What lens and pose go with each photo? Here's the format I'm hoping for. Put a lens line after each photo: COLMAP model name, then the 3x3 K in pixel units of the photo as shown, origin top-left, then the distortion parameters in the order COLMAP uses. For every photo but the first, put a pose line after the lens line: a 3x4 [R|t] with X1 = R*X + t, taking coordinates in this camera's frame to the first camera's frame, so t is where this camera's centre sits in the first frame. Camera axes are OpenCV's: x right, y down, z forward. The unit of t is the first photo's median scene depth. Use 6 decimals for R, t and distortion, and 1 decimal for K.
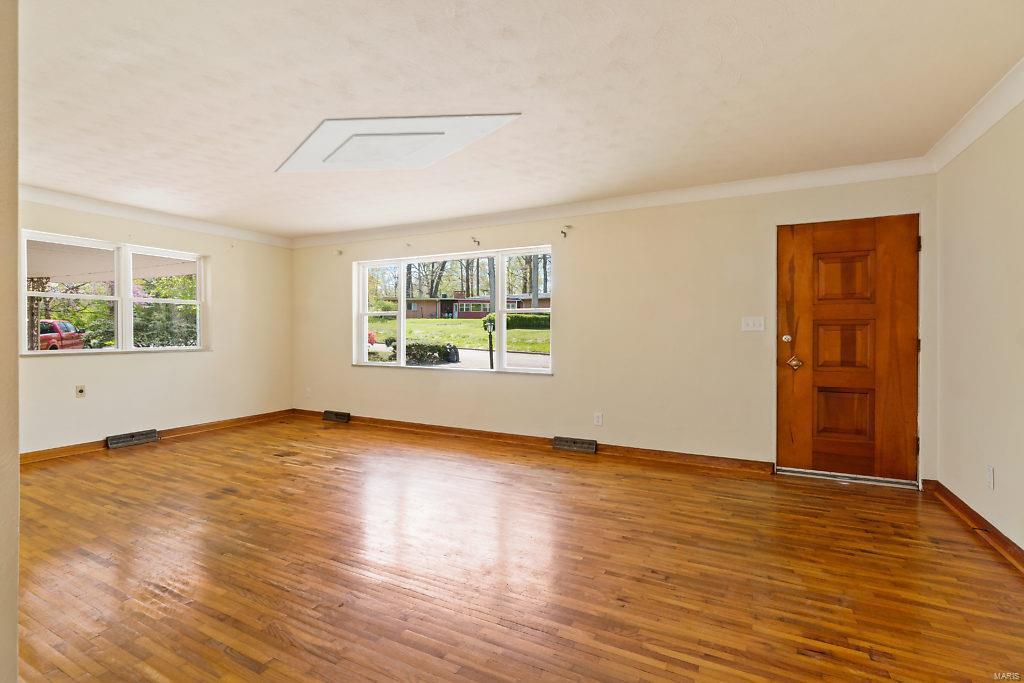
lens RADIAL K [[466.7, 0, 509.2], [0, 466.7, 336.5], [0, 0, 1]] dist [-0.003201, 0.000503]
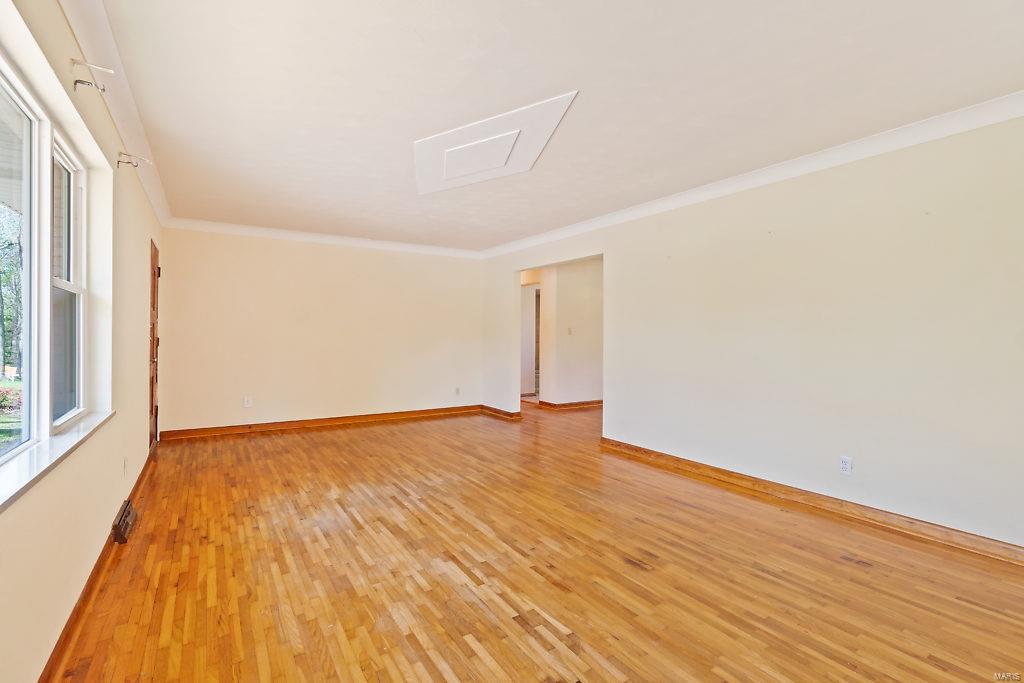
lens RADIAL K [[466.7, 0, 502.1], [0, 466.7, 338.5], [0, 0, 1]] dist [-0.003201, 0.000503]
pose [[-0.857705, -0.008858, 0.514066, -0.777020], [0.001300, 0.999811, 0.019396, -0.018623], [-0.514140, 0.017304, -0.857532, 1.677184]]
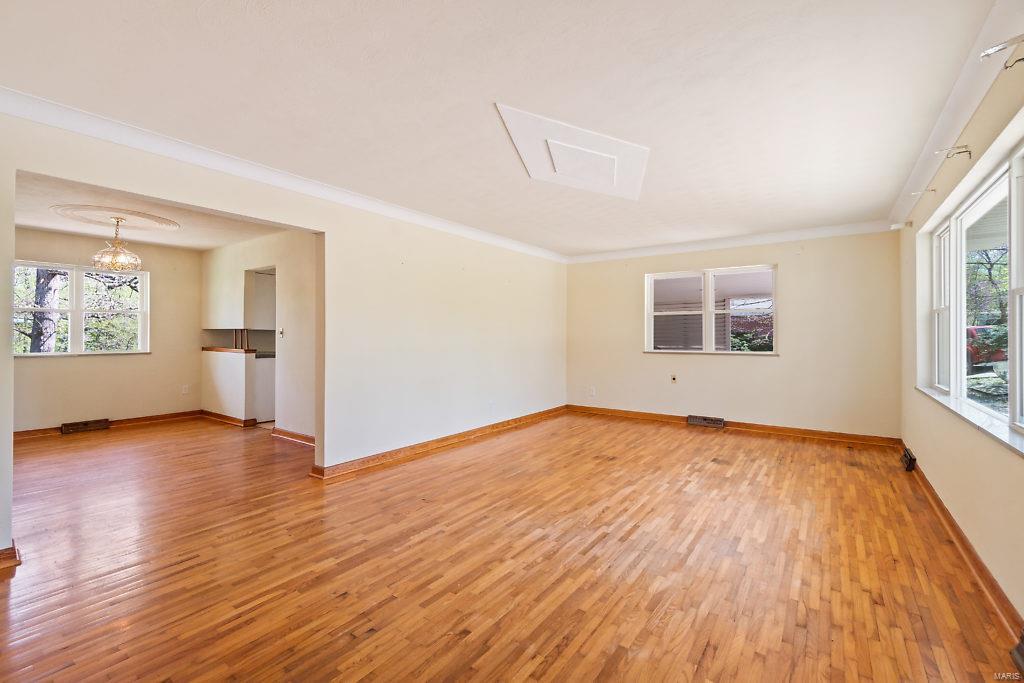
lens RADIAL K [[451.5, 0, 501.1], [0, 451.5, 335.3], [0, 0, 1]] dist [0.001920, -0.000719]
pose [[-0.160786, -0.003946, -0.986981, 0.696127], [-0.012468, 0.999920, -0.001967, -0.009851], [0.986911, 0.011989, -0.160822, 0.885014]]
